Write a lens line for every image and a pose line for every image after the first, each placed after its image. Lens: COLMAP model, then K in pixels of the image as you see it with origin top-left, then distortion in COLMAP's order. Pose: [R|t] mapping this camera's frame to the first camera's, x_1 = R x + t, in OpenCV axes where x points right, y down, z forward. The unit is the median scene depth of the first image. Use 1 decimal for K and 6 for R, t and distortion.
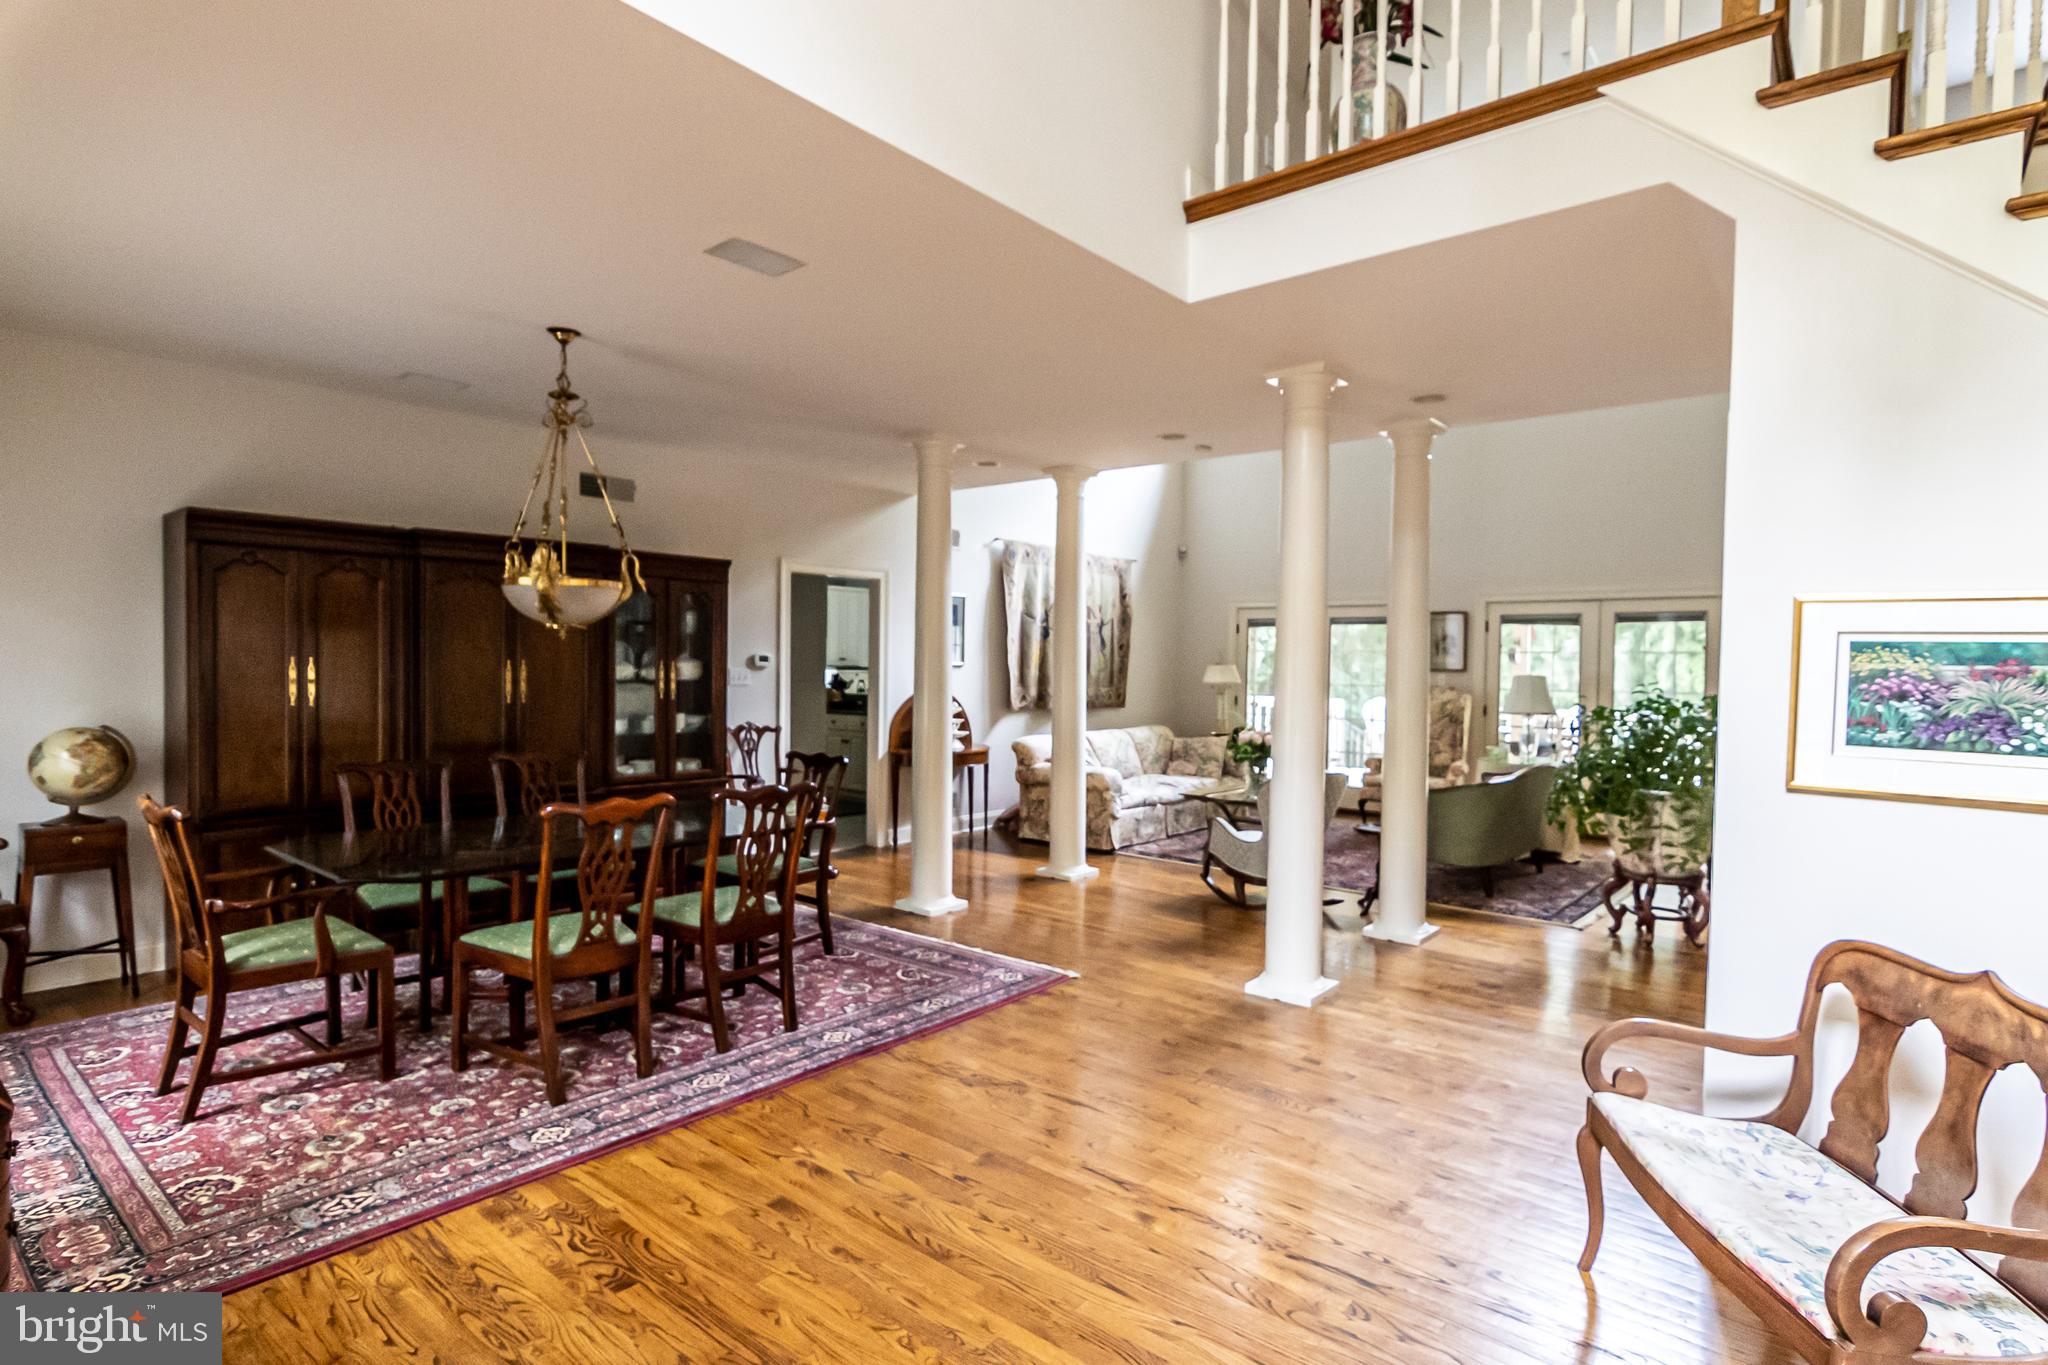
lens RADIAL K [[1044.9, 0, 1034.1], [0, 1044.9, 689.8], [0, 0, 1]] dist [-0.005528, 0.009101]
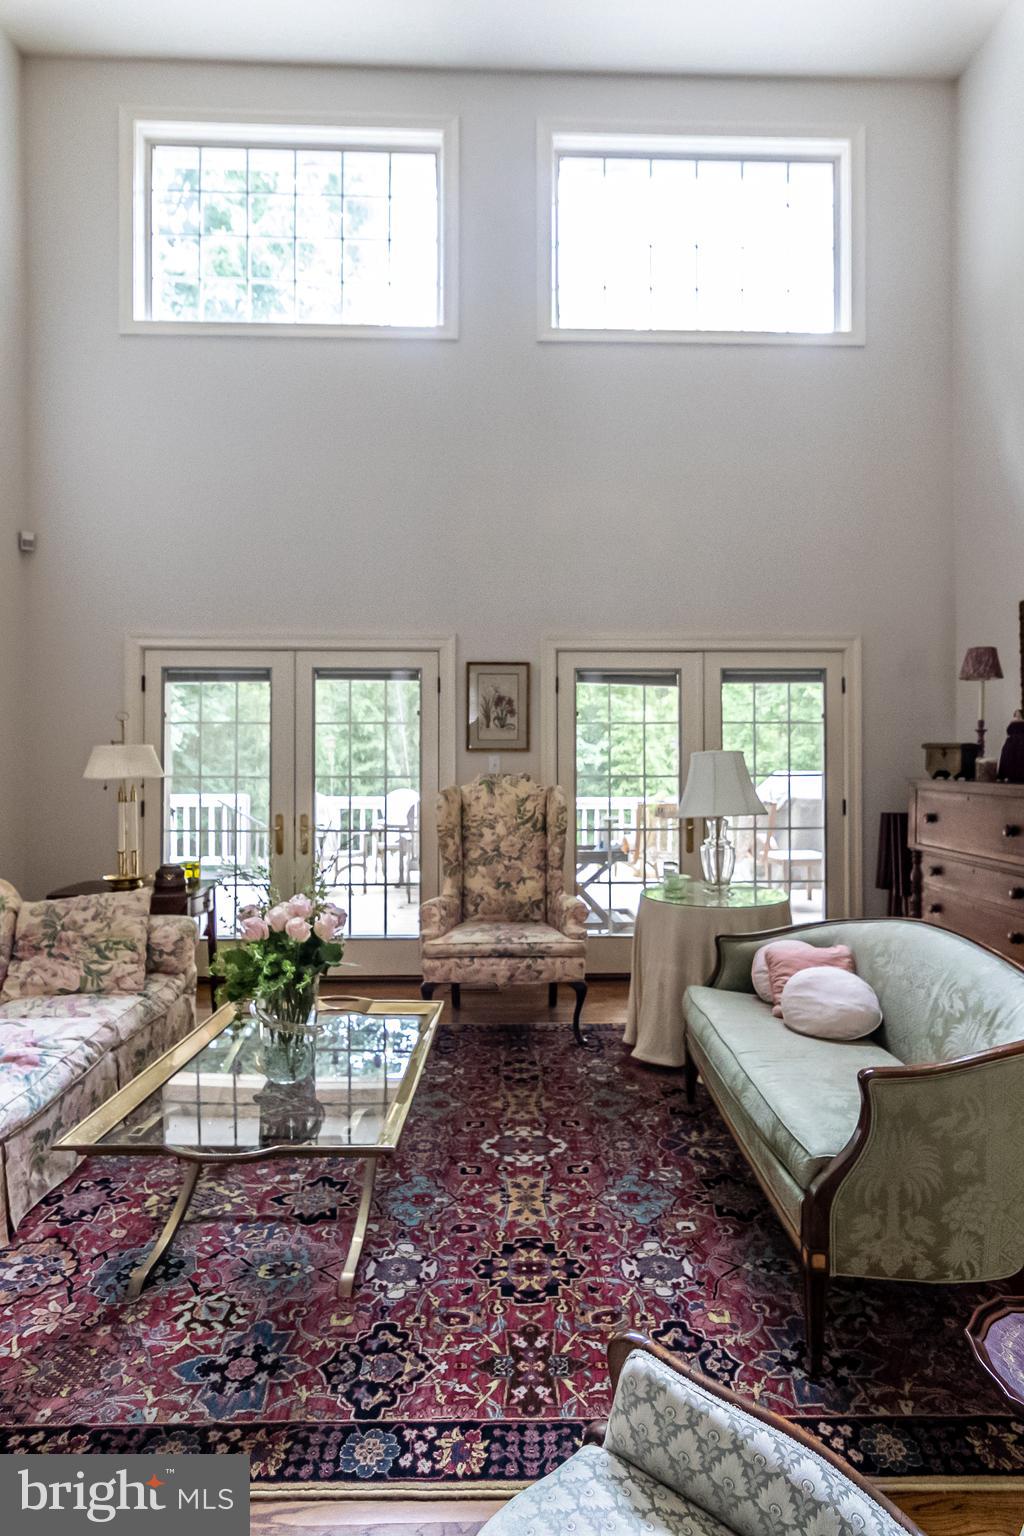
lens RADIAL K [[783.6, 0, 524.2], [0, 783.6, 756.2], [0, 0, 1]] dist [-0.005528, 0.009101]
pose [[0.749315, -0.011696, 0.662110, 0.088333], [0.029661, 0.999433, -0.015912, -0.007187], [-0.661549, 0.031562, 0.749238, 0.715891]]
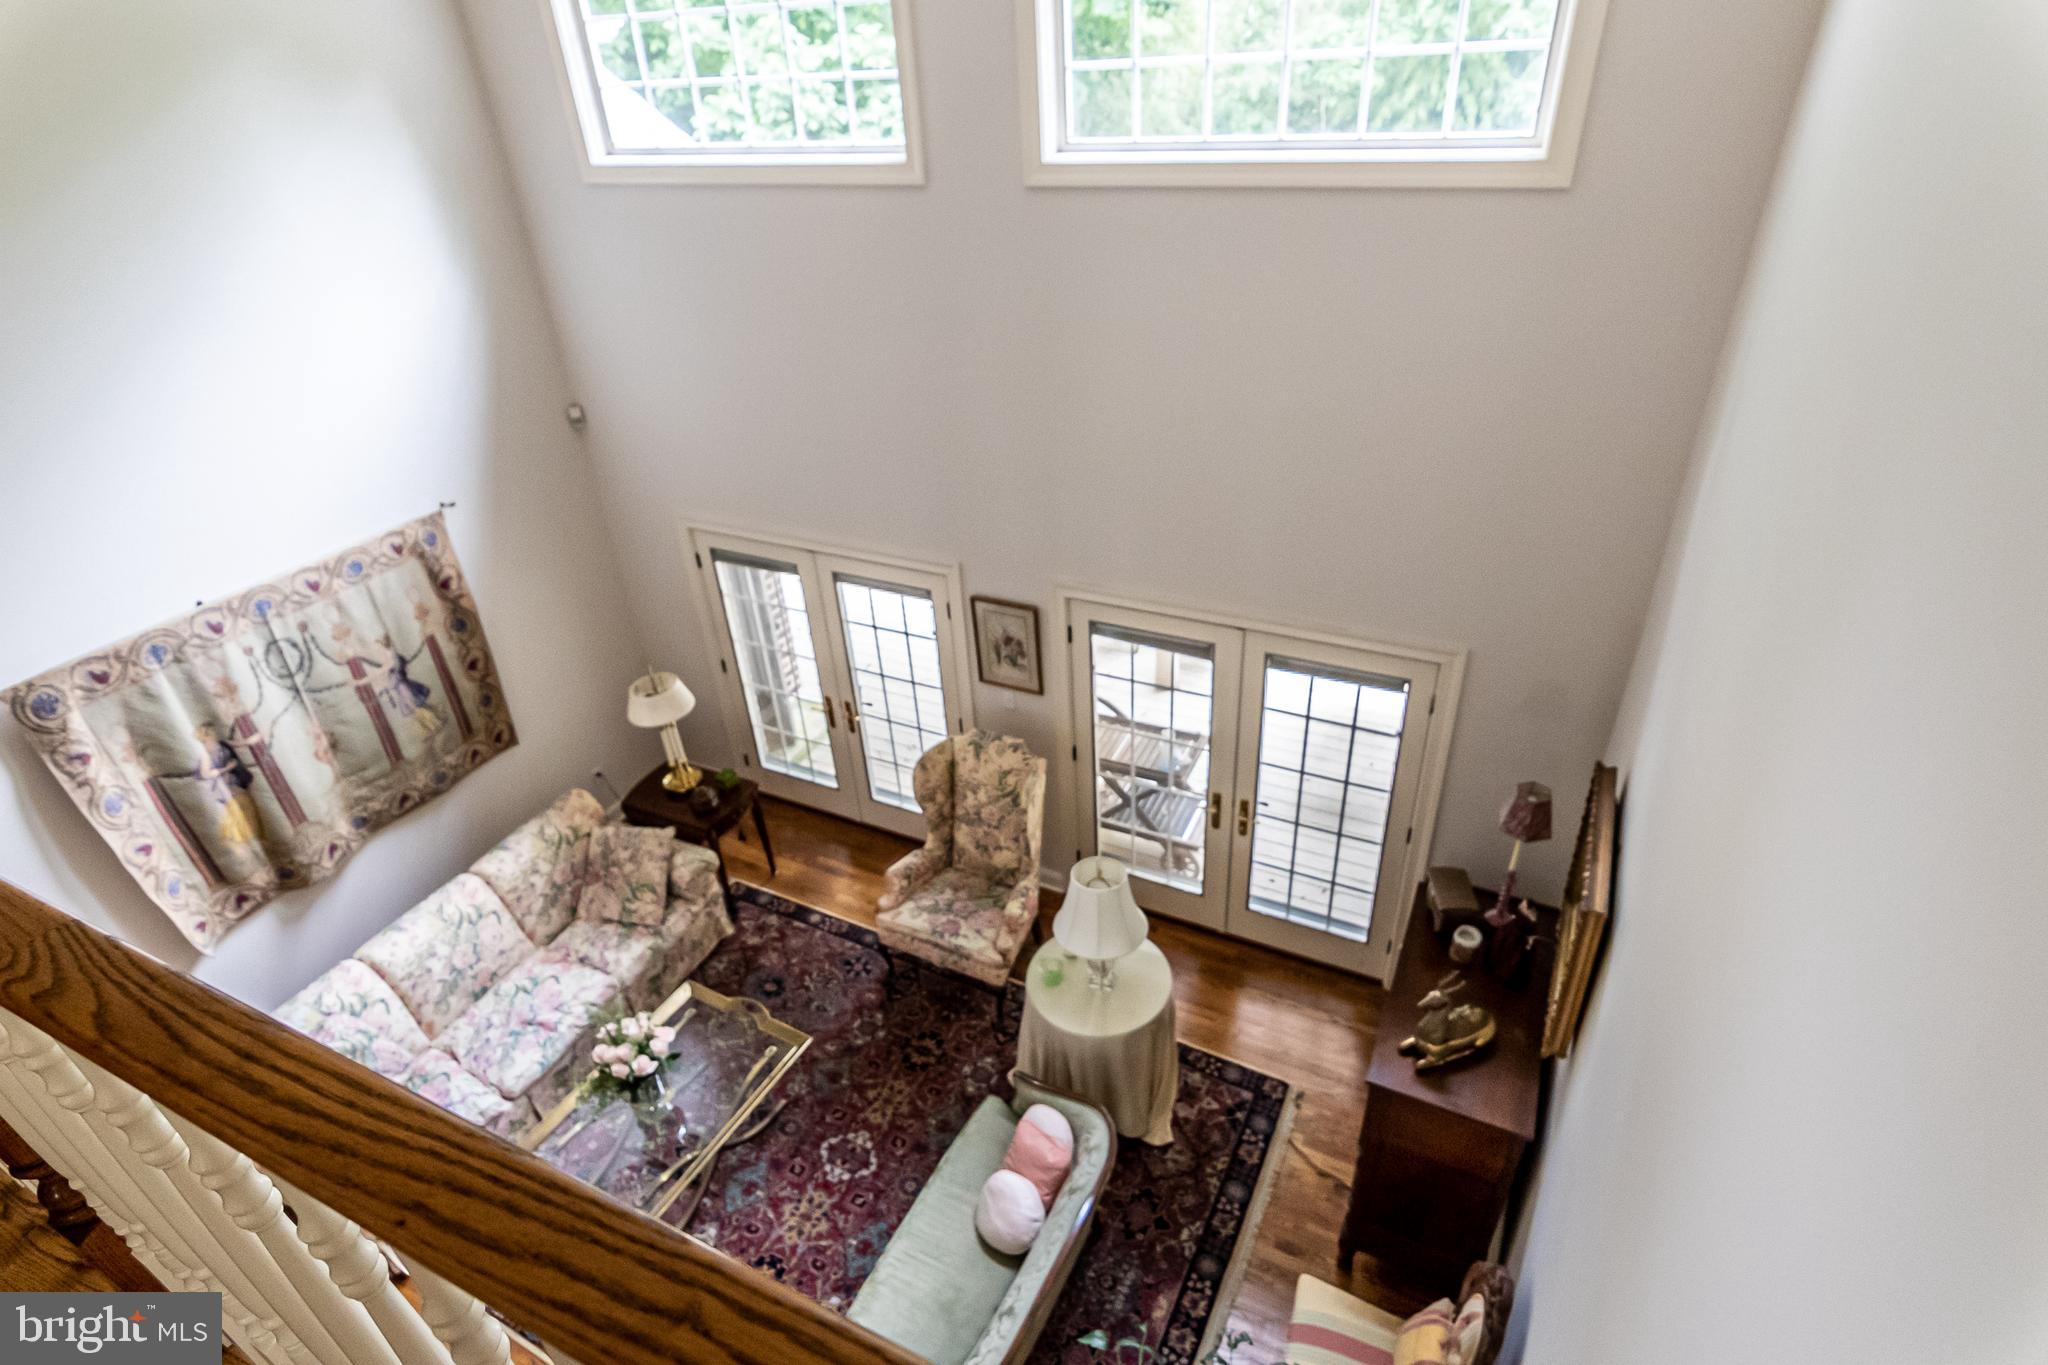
lens RADIAL K [[1044.9, 0, 1034.1], [0, 1044.9, 689.8], [0, 0, 1]] dist [-0.005528, 0.009101]
pose [[0.970933, -0.174346, 0.163989, 0.356703], [0.067748, 0.857304, 0.510333, -0.373288], [-0.229563, -0.484390, 0.844196, 0.570520]]
